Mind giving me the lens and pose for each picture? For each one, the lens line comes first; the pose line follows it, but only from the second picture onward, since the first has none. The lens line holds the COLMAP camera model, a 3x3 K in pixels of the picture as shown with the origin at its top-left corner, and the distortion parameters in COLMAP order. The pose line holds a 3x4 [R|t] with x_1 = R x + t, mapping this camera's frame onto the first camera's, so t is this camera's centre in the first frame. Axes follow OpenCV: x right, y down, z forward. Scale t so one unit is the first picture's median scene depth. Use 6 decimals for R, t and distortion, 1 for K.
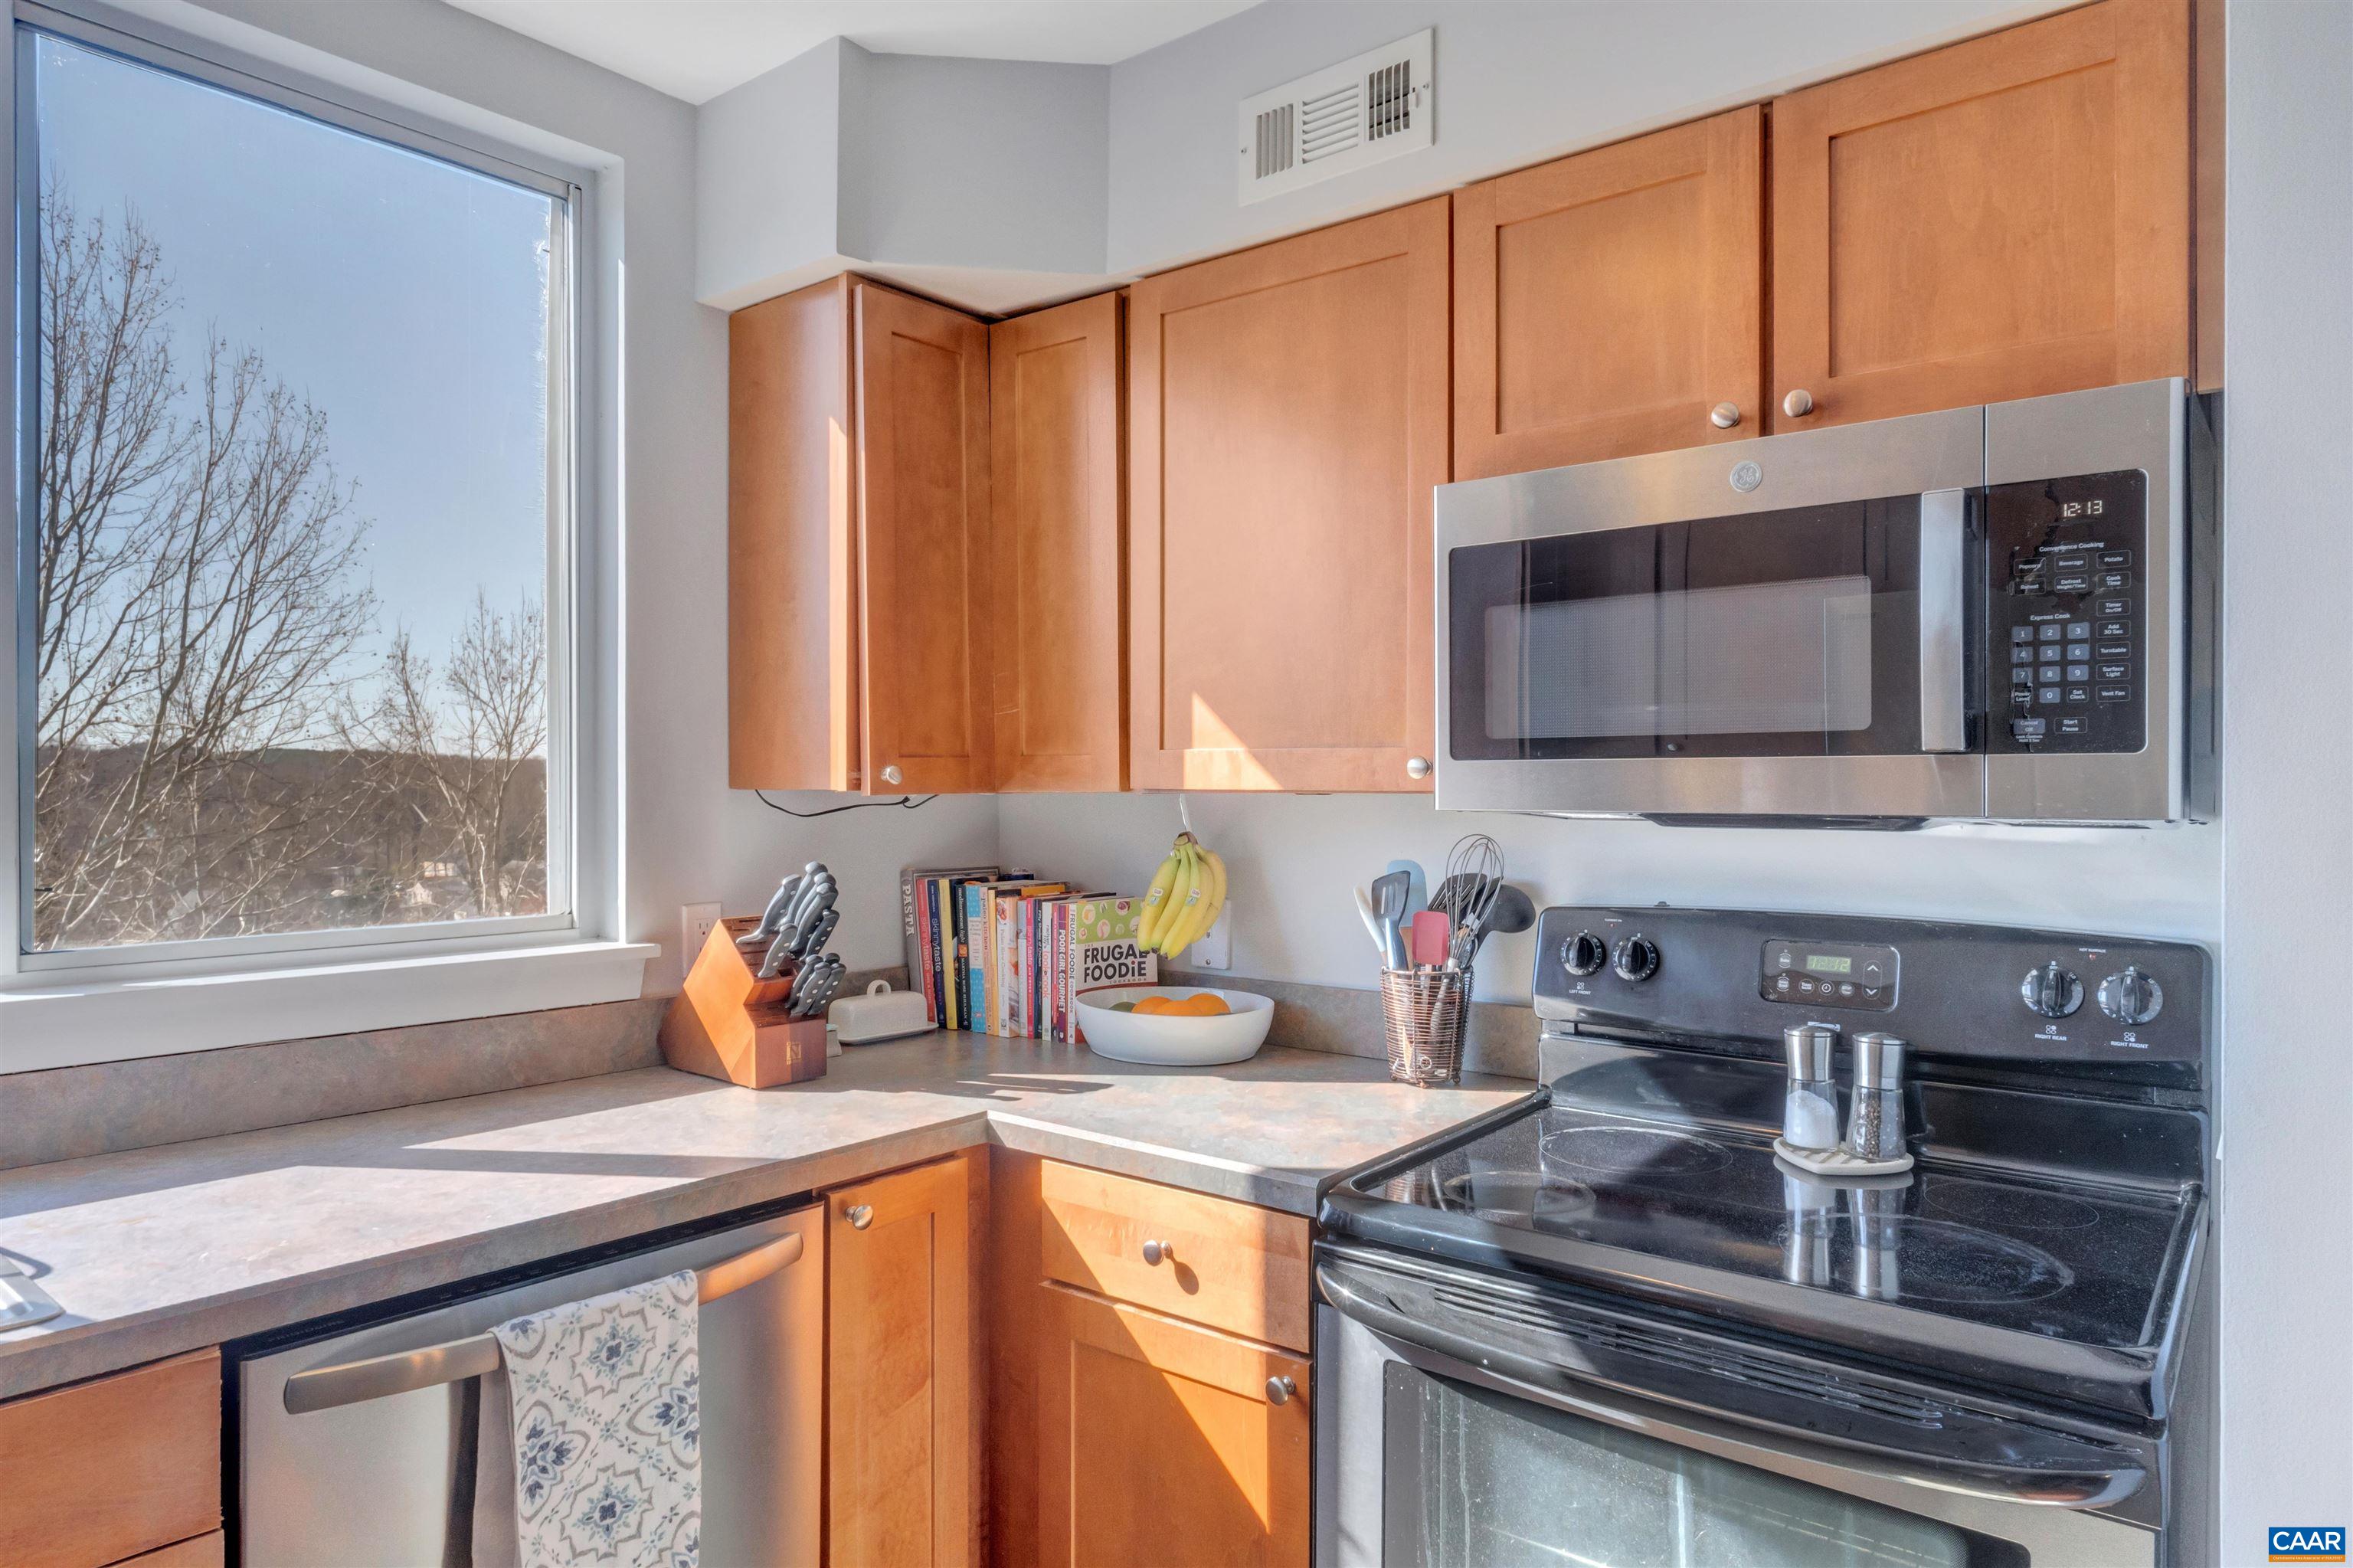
lens RADIAL K [[1461.1, 0, 1189.7], [0, 1461.1, 790.5], [0, 0, 1]] dist [-0.016902, 0.006154]
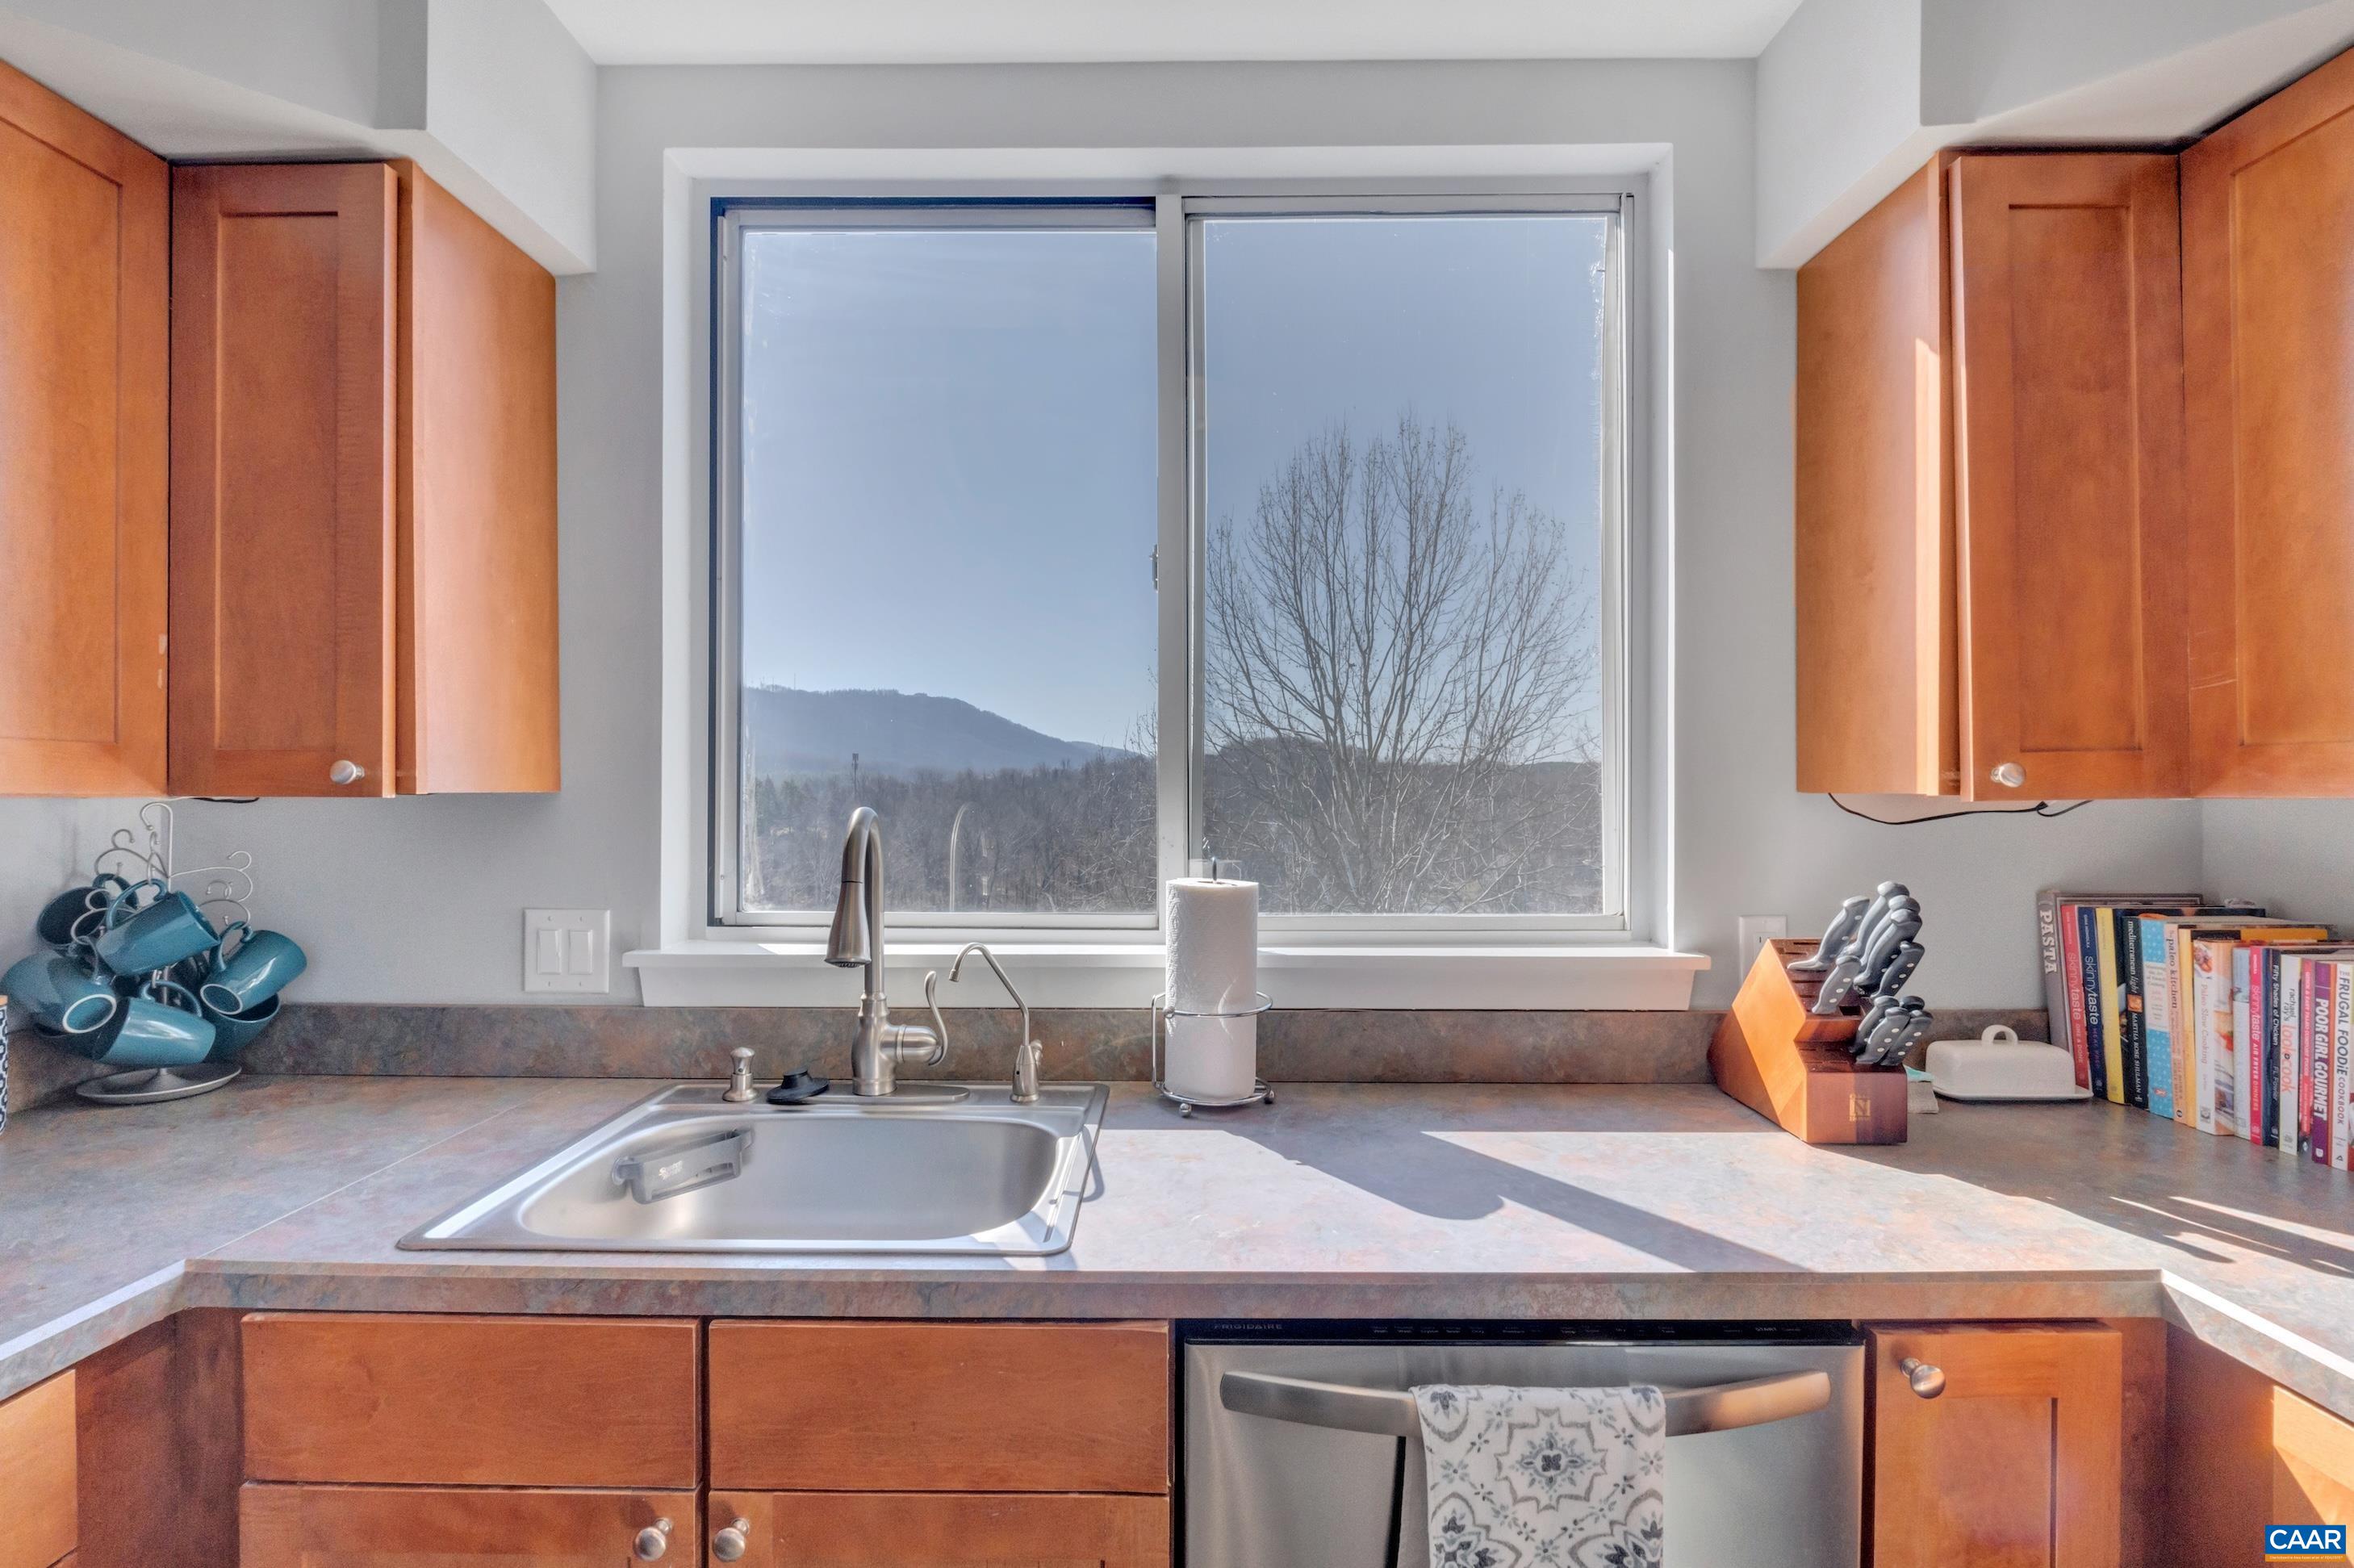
lens RADIAL K [[1091.9, 0, 1159.8], [0, 1091.9, 797.2], [0, 0, 1]] dist [-0.012213, 0.001949]
pose [[0.616706, 0.004387, -0.787181, -0.029407], [0.000402, 0.999983, 0.005888, -0.002501], [0.787193, -0.003948, 0.616694, 0.299715]]
